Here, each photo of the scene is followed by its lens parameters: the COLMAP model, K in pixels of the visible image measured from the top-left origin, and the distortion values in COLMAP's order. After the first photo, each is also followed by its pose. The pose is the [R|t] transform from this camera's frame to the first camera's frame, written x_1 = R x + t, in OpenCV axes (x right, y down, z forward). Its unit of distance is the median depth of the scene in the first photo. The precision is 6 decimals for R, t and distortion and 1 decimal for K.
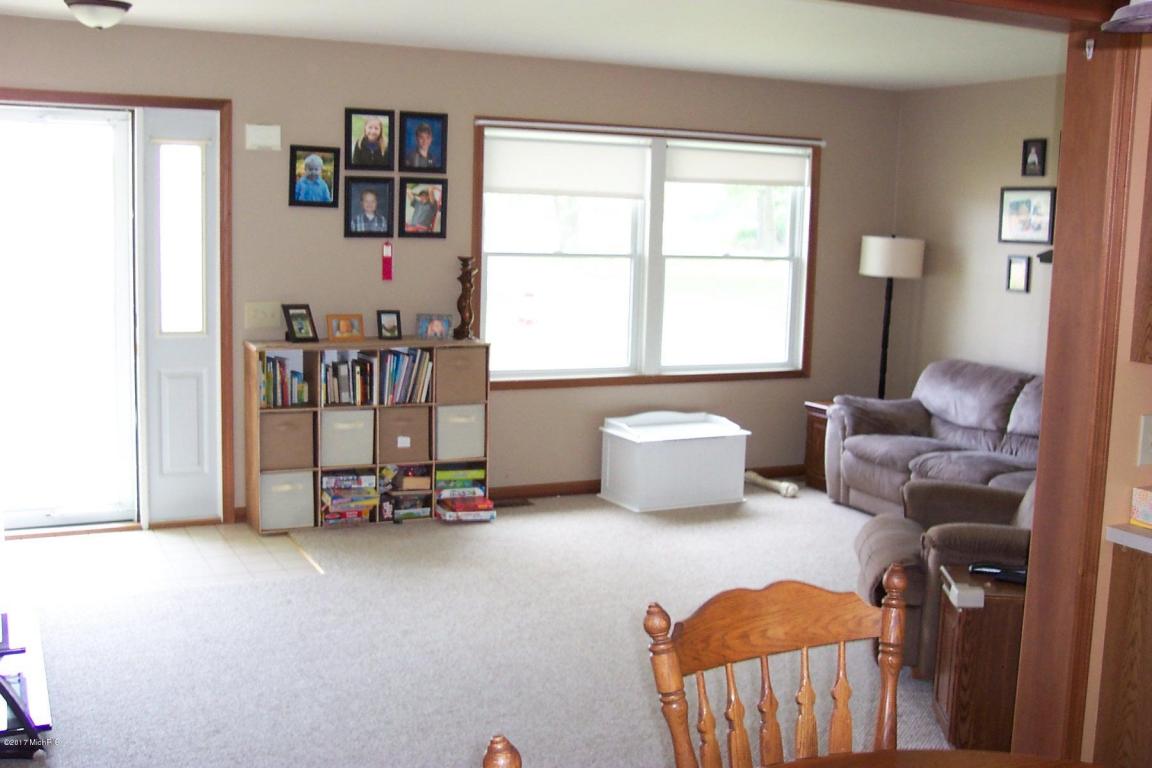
lens RADIAL K [[1252.1, 0, 559.3], [0, 1252.1, 383.0], [0, 0, 1]] dist [-0.160115, 0.265561]
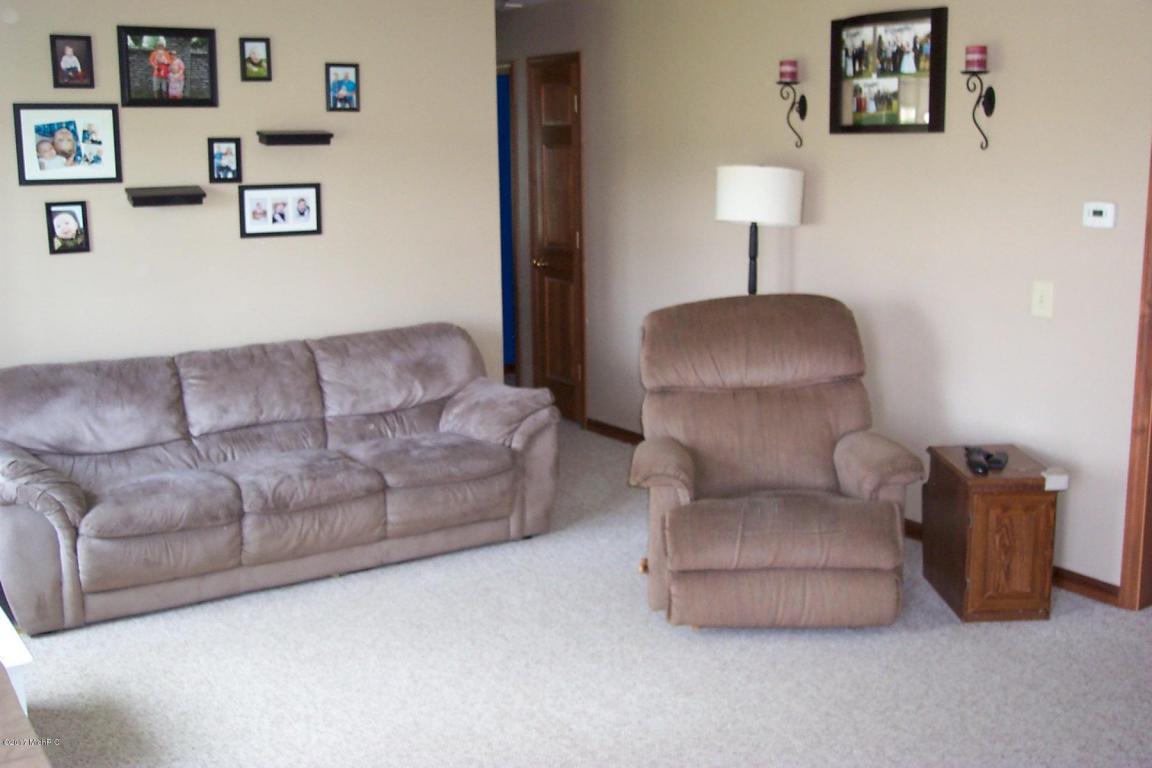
lens RADIAL K [[1252.1, 0, 559.3], [0, 1252.1, 383.0], [0, 0, 1]] dist [-0.160115, 0.265561]
pose [[-0.123320, -0.206475, 0.970649, -0.370607], [0.132805, 0.965883, 0.222334, -0.123776], [-0.983440, 0.156326, -0.091692, 0.815466]]
